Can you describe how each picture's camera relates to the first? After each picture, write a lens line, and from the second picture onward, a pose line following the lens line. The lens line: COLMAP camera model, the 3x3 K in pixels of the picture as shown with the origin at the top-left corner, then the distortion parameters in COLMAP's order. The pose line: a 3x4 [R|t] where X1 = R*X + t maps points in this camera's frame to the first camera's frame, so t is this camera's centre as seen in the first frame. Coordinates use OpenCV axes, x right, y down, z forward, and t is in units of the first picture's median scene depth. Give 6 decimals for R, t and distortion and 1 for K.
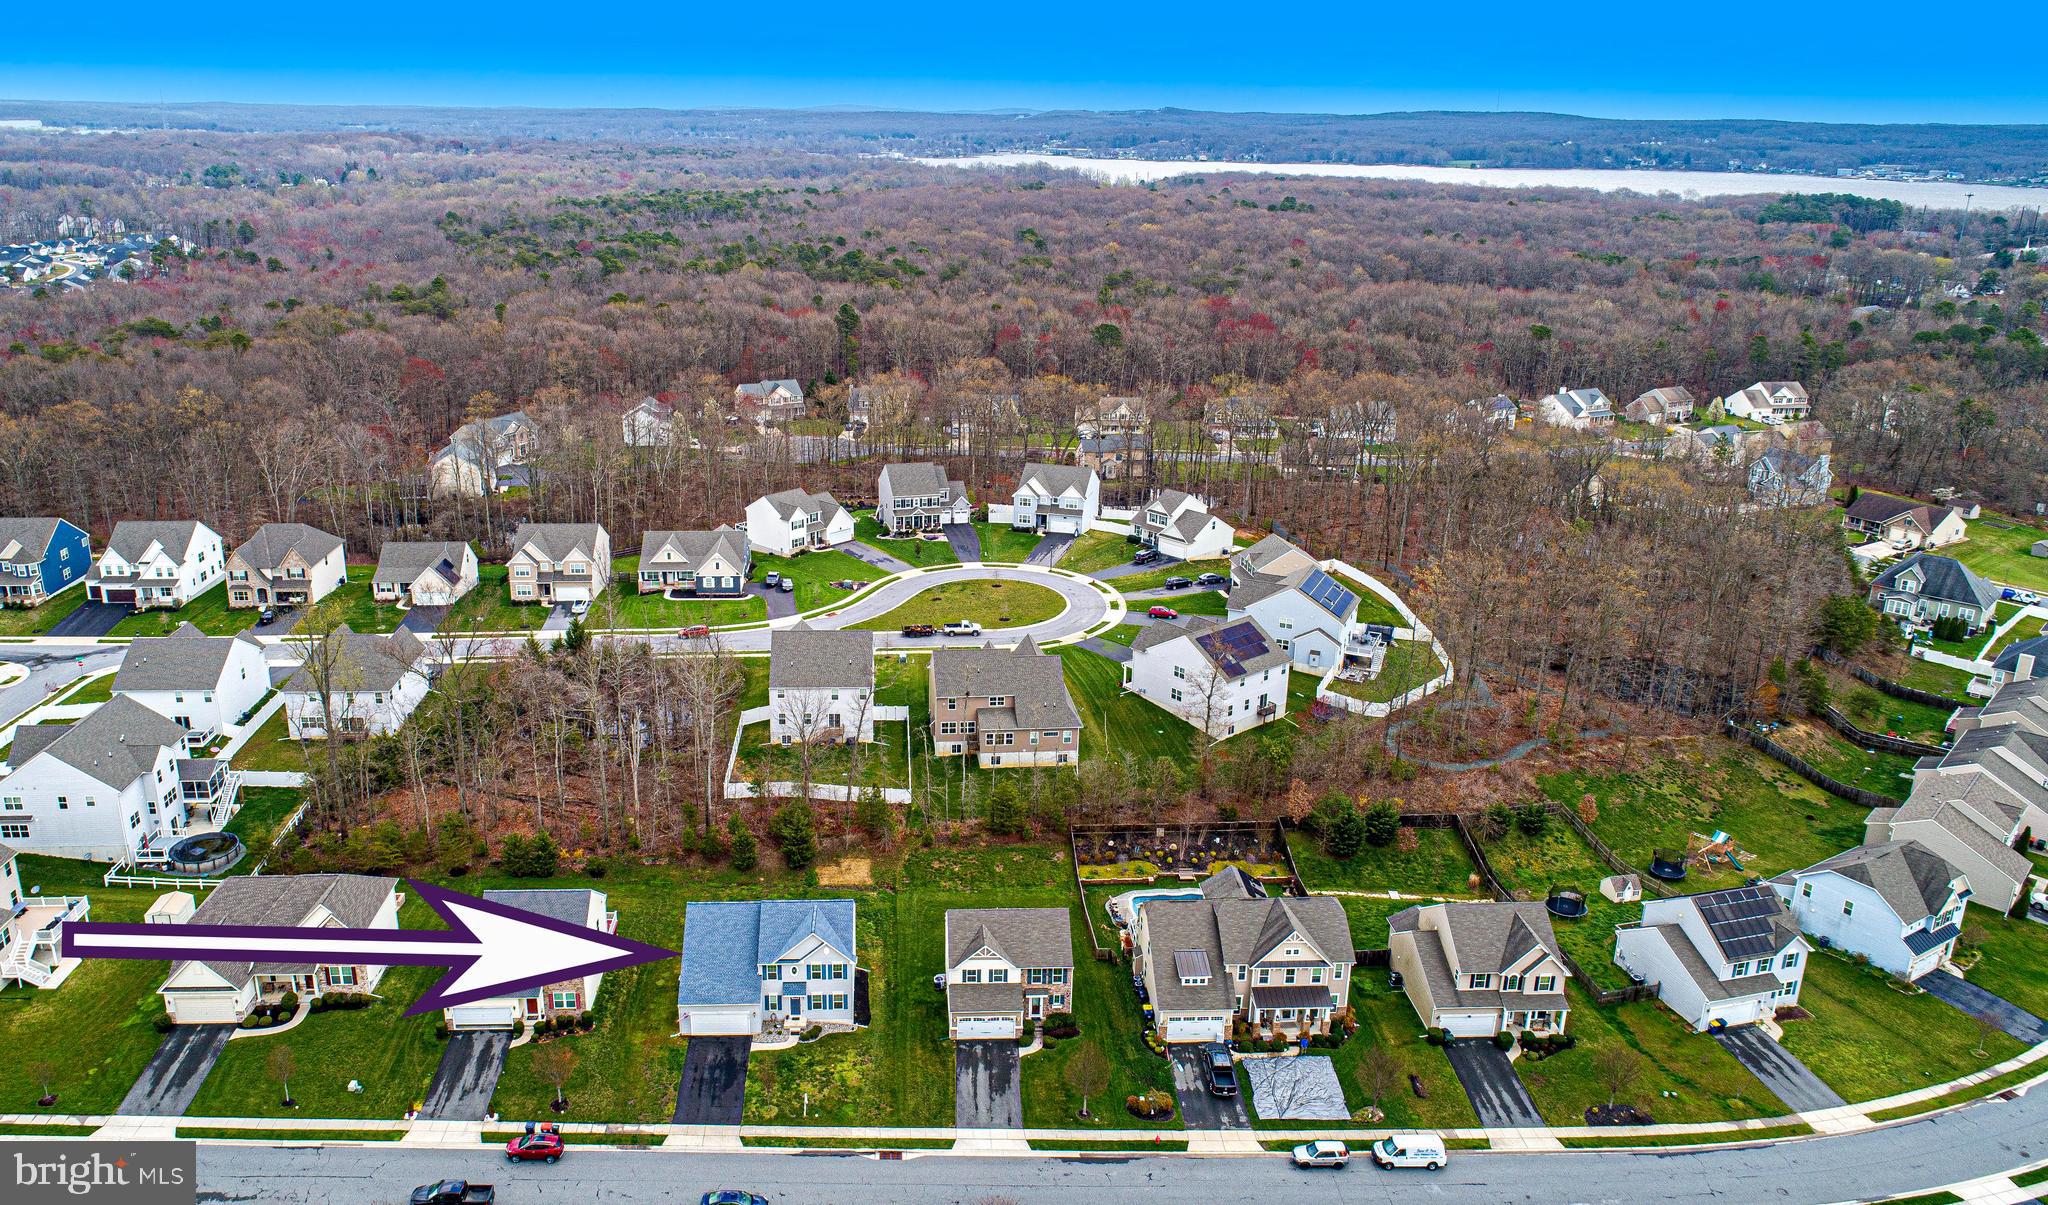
lens RADIAL K [[1372.9, 0, 1024.0], [0, 1372.9, 602.5], [0, 0, 1]] dist [-0.008910, -0.000323]
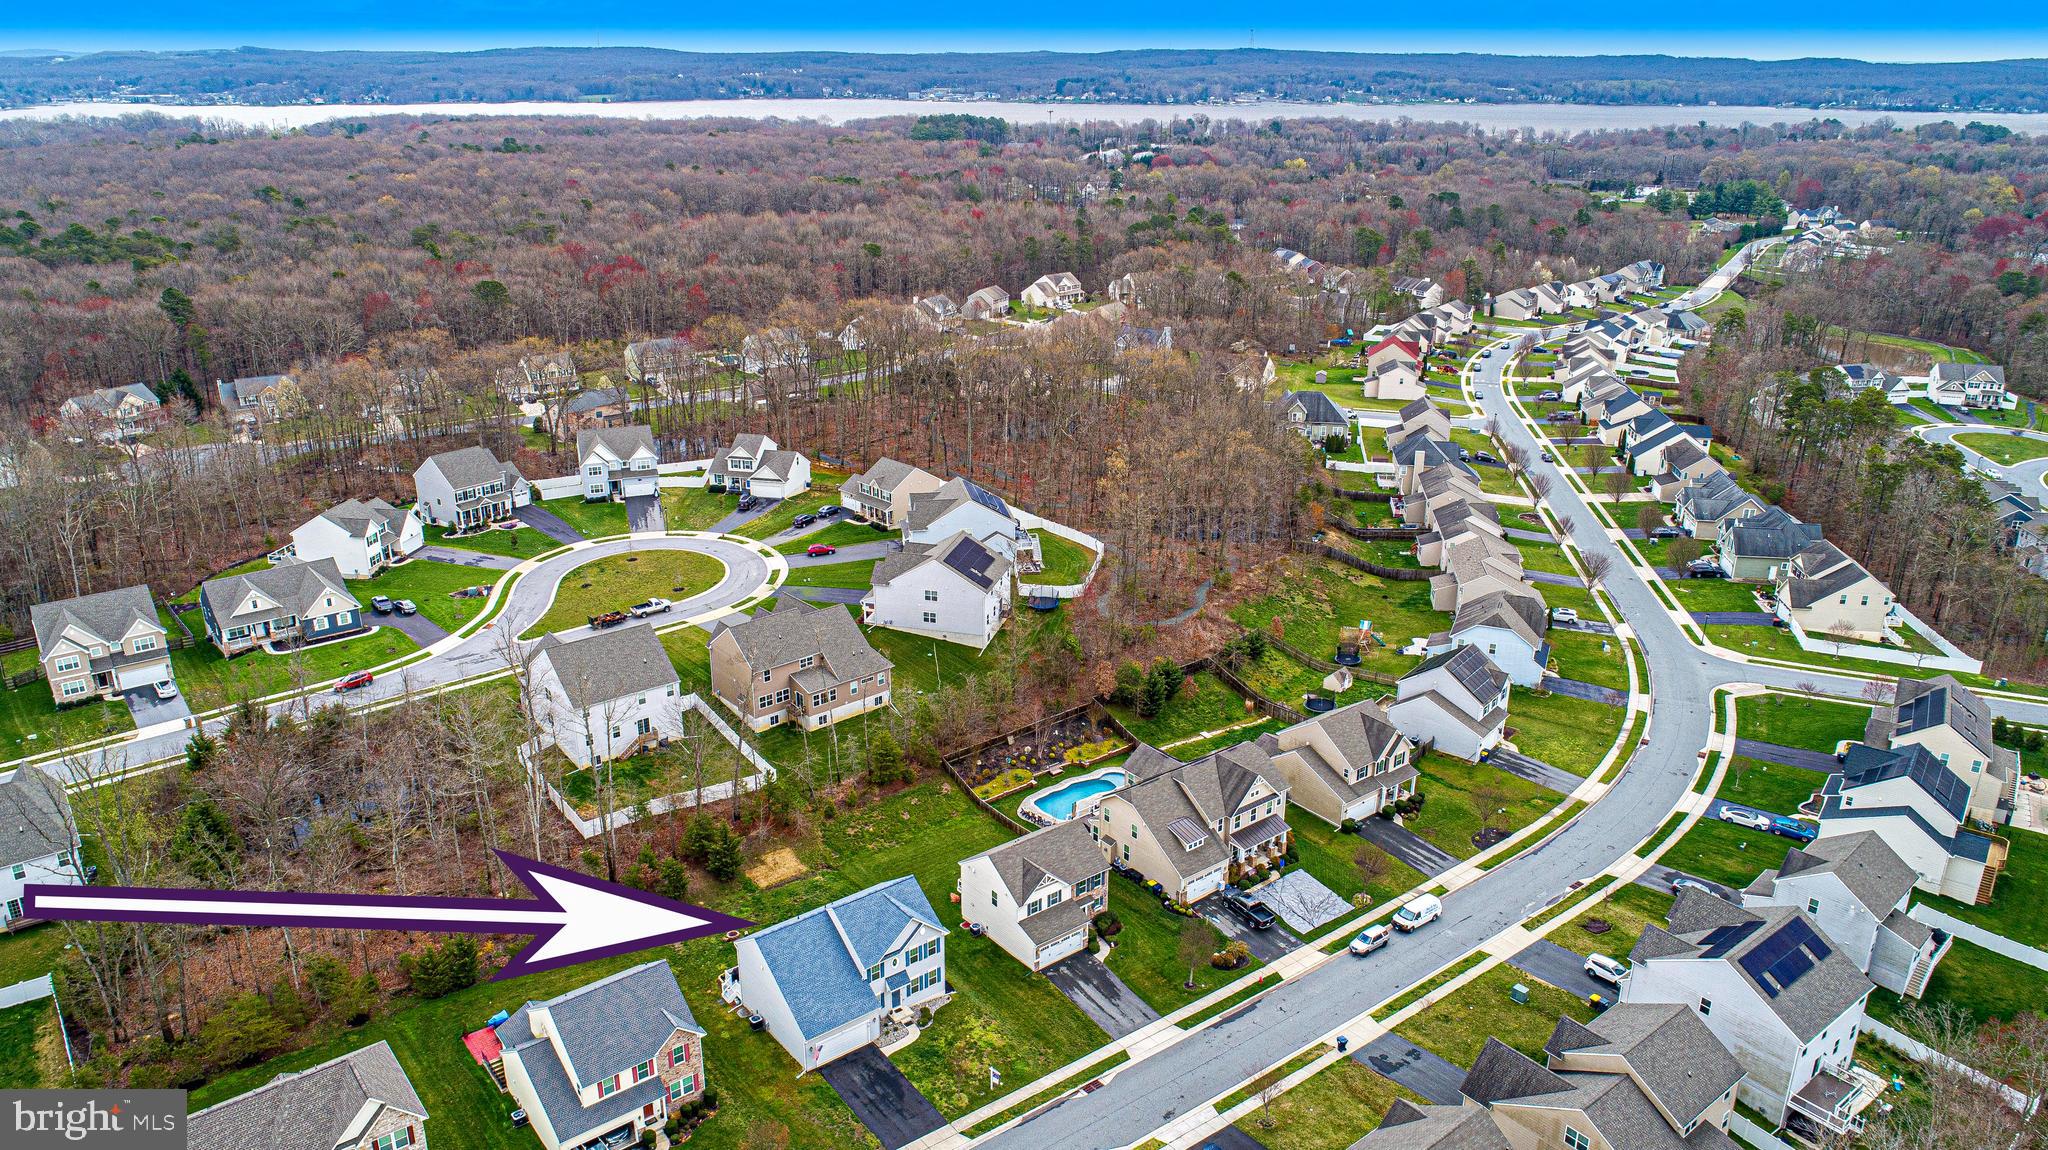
lens RADIAL K [[1306.6, 0, 1024.0], [0, 1306.6, 575.0], [0, 0, 1]] dist [-0.010190, -0.000251]
pose [[0.835024, -0.212174, 0.507658, -0.463218], [0.191404, 0.977046, 0.093521, -0.062195], [-0.515848, 0.019075, 0.856468, 0.147780]]
